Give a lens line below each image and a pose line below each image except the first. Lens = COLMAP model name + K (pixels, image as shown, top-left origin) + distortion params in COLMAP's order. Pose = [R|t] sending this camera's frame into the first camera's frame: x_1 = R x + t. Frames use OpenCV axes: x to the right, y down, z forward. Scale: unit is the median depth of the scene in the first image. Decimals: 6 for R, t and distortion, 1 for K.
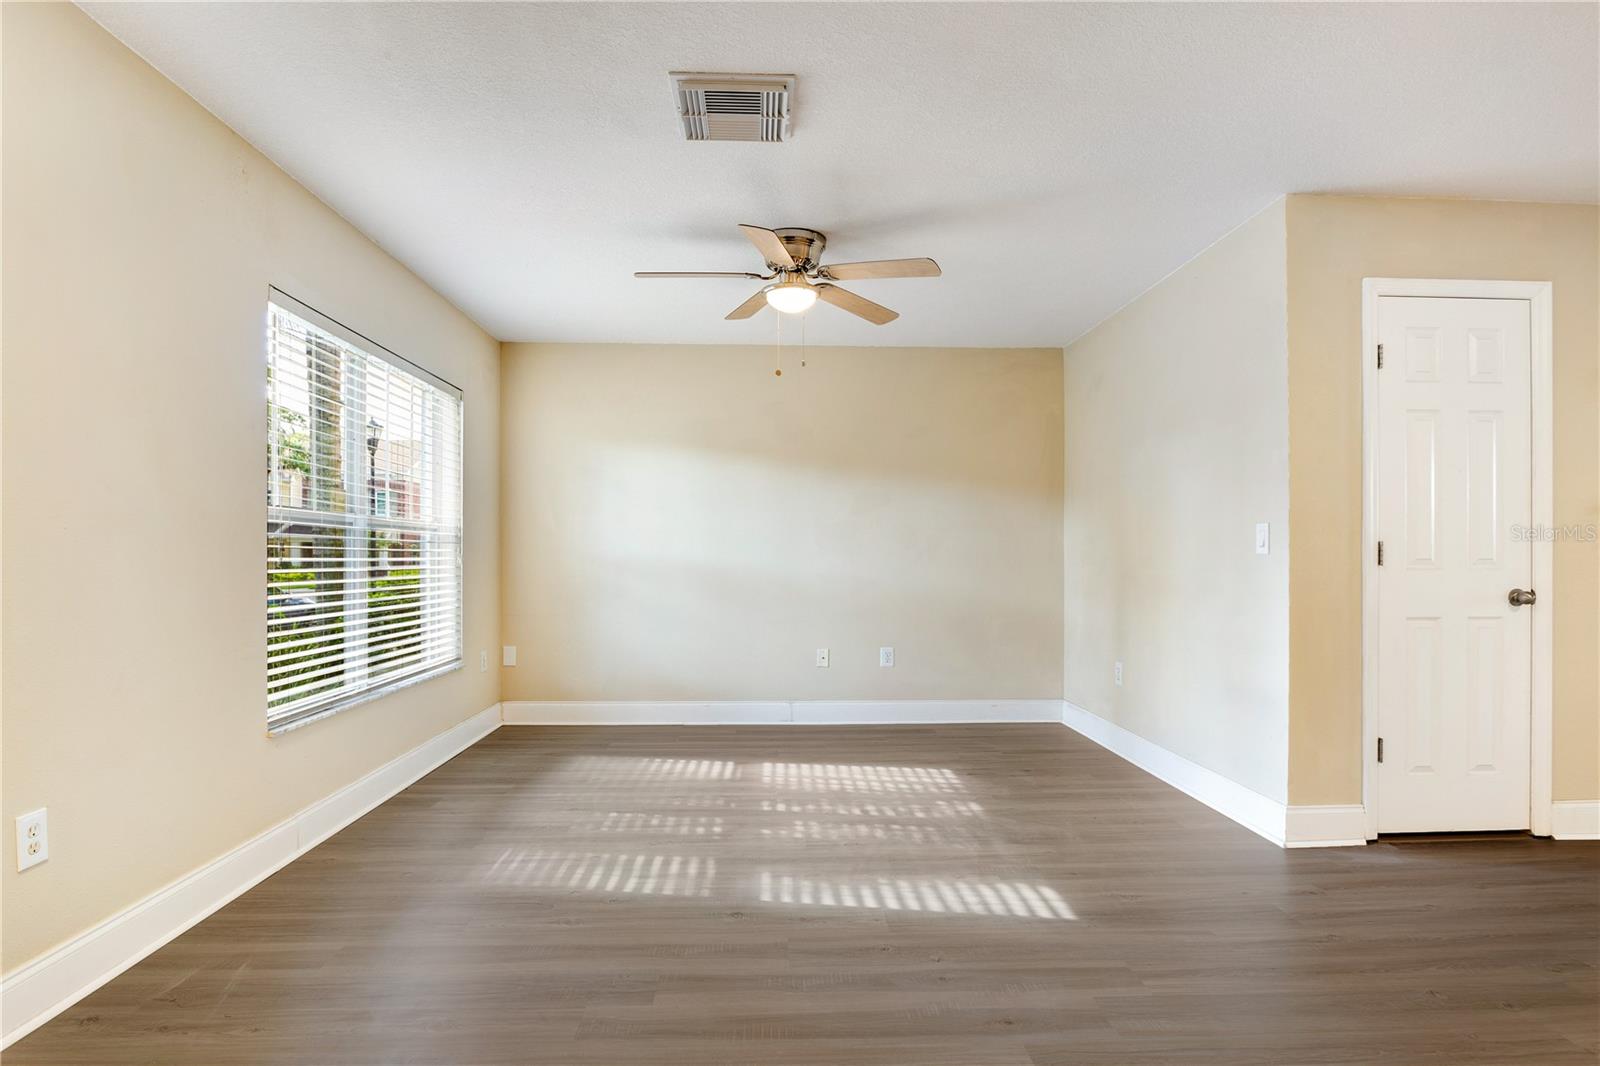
lens RADIAL K [[836.1, 0, 797.2], [0, 836.1, 545.5], [0, 0, 1]] dist [-0.024869, 0.001500]
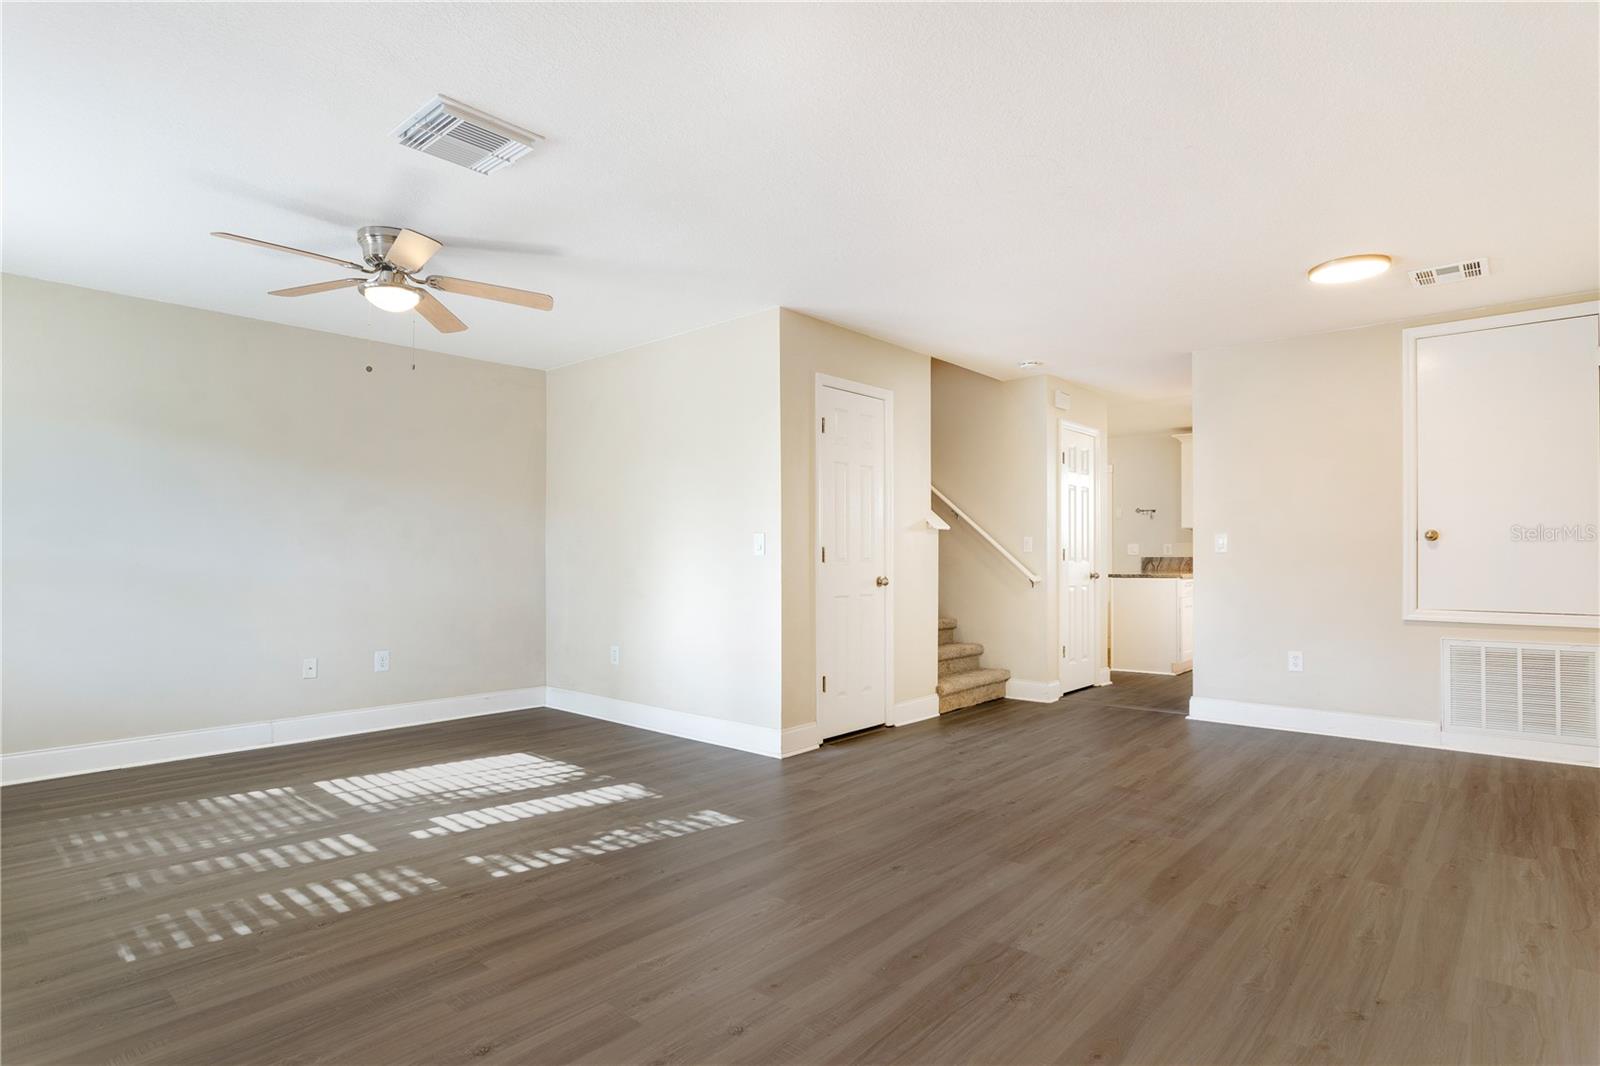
lens RADIAL K [[836.1, 0, 801.5], [0, 836.1, 535.3], [0, 0, 1]] dist [-0.024869, 0.001500]
pose [[0.688731, 0.015381, 0.724854, -0.434086], [-0.005858, 0.999860, -0.015651, -0.001486], [-0.724994, 0.006533, 0.688725, -0.032313]]
